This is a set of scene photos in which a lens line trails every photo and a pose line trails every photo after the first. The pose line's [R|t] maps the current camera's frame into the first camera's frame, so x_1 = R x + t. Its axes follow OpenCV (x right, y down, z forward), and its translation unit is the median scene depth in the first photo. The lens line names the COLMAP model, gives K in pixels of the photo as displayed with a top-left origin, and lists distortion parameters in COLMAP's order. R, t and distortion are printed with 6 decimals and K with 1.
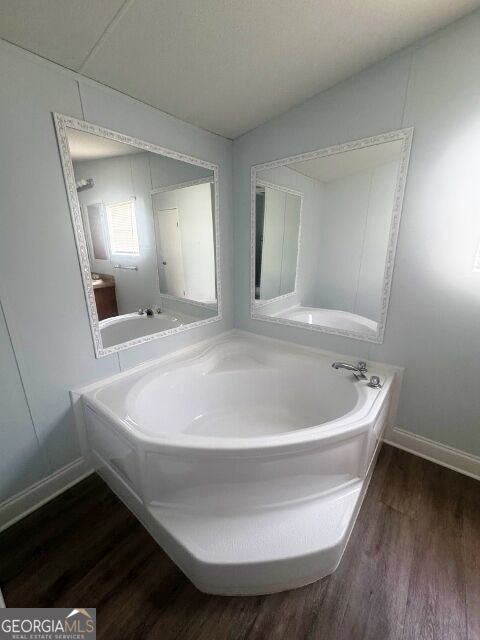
lens RADIAL K [[255.3, 0, 240.0], [0, 255.3, 320.0], [0, 0, 1]] dist [0.000851, 0.000074]
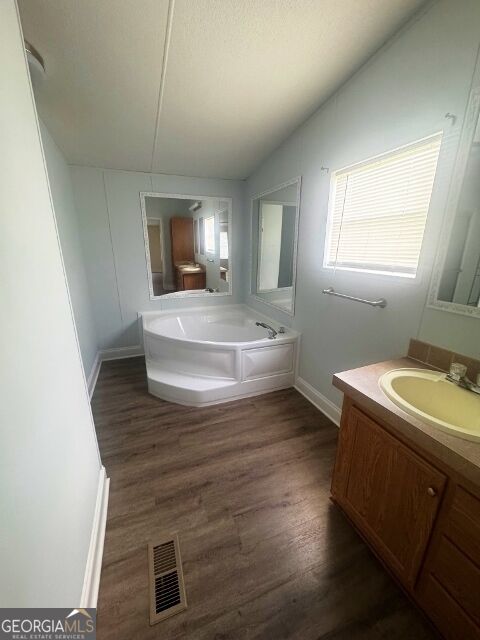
lens RADIAL K [[255.3, 0, 240.0], [0, 255.3, 320.0], [0, 0, 1]] dist [0.000851, 0.000074]
pose [[0.859789, 0.147256, -0.488956, 1.122013], [-0.144511, 0.988542, 0.043602, 0.109596], [0.489775, 0.033171, 0.871218, -0.468004]]
